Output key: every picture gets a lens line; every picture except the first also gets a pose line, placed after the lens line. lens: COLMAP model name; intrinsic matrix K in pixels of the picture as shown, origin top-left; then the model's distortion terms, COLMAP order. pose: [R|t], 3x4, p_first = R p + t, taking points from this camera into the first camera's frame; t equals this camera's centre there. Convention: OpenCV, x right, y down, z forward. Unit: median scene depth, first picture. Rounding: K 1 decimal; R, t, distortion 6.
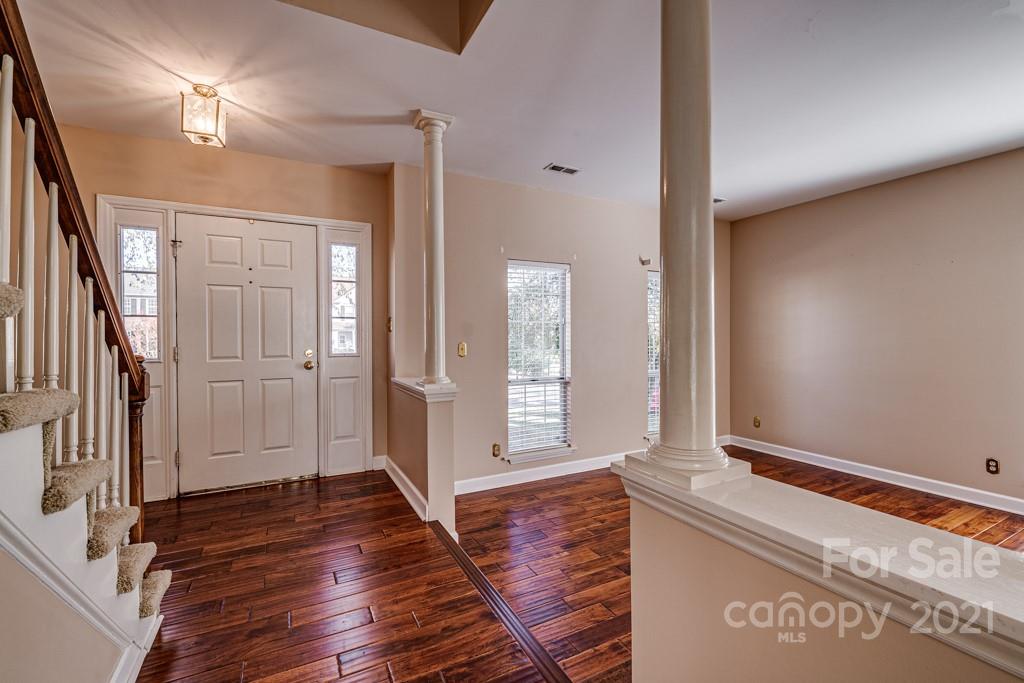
lens RADIAL K [[441.1, 0, 512.0], [0, 441.1, 336.4], [0, 0, 1]] dist [-0.002555, -0.000092]
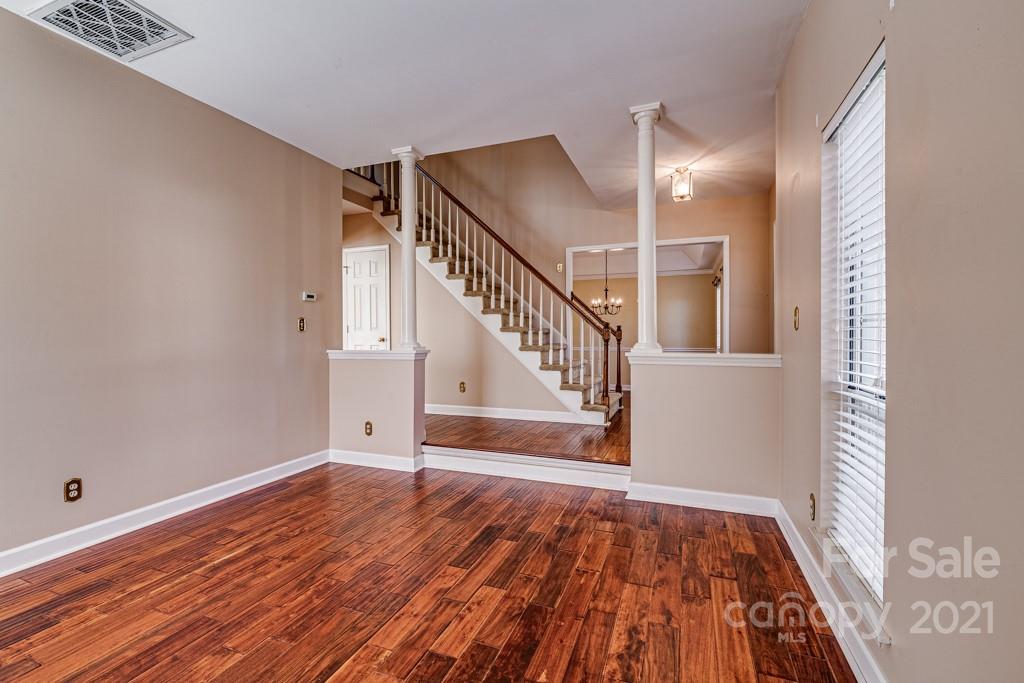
lens RADIAL K [[441.1, 0, 514.7], [0, 441.1, 340.6], [0, 0, 1]] dist [-0.002555, -0.000092]
pose [[-0.756278, 0.011384, -0.654152, 0.751920], [0.008603, 0.999935, 0.007455, 0.069829], [0.654194, 0.000010, -0.756326, 1.525515]]
